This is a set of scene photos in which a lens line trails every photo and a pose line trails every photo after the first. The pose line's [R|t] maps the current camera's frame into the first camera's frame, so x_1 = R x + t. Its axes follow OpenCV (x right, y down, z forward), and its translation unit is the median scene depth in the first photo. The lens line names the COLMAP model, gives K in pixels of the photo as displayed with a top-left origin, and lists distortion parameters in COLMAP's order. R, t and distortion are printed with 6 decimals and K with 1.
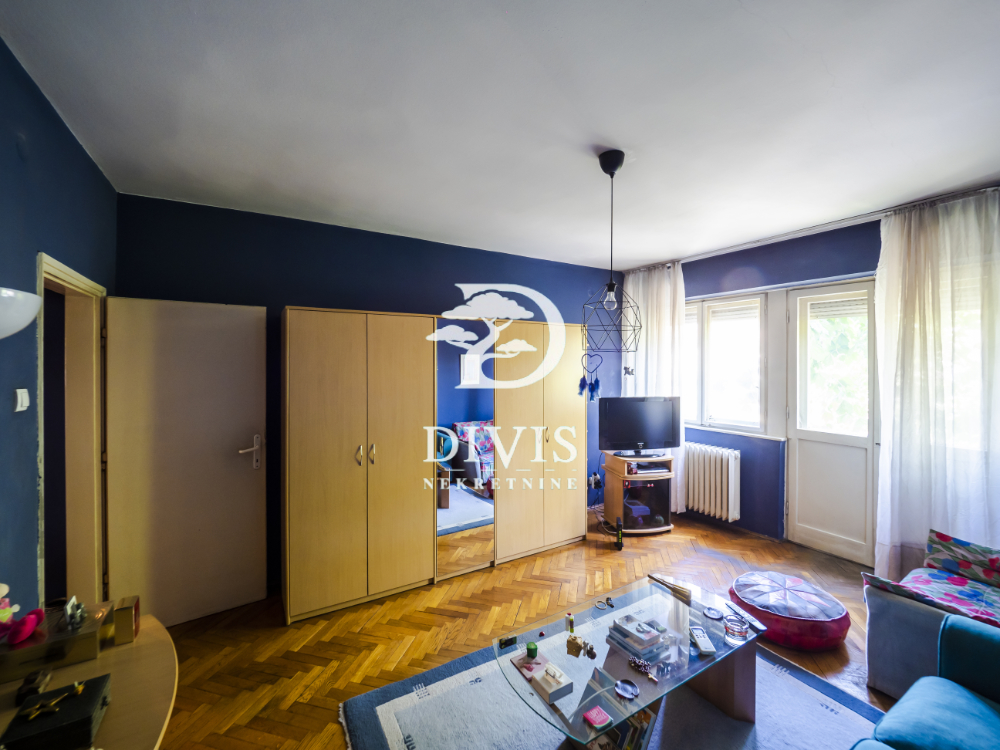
lens RADIAL K [[417.6, 0, 504.5], [0, 417.6, 366.7], [0, 0, 1]] dist [-0.001411, -0.000233]
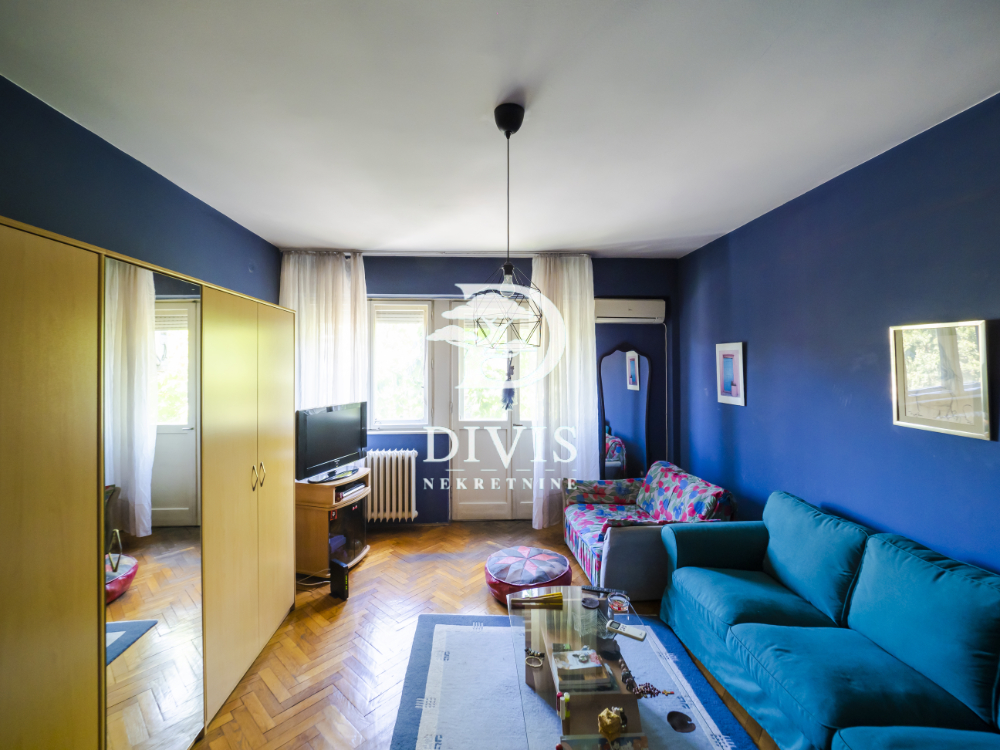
lens RADIAL K [[417.6, 0, 504.5], [0, 417.6, 366.7], [0, 0, 1]] dist [-0.001411, -0.000233]
pose [[0.499266, -0.003884, 0.866440, -0.236797], [0.010805, 0.999940, -0.001743, 0.000144], [-0.866381, 0.010232, 0.499278, 0.307139]]
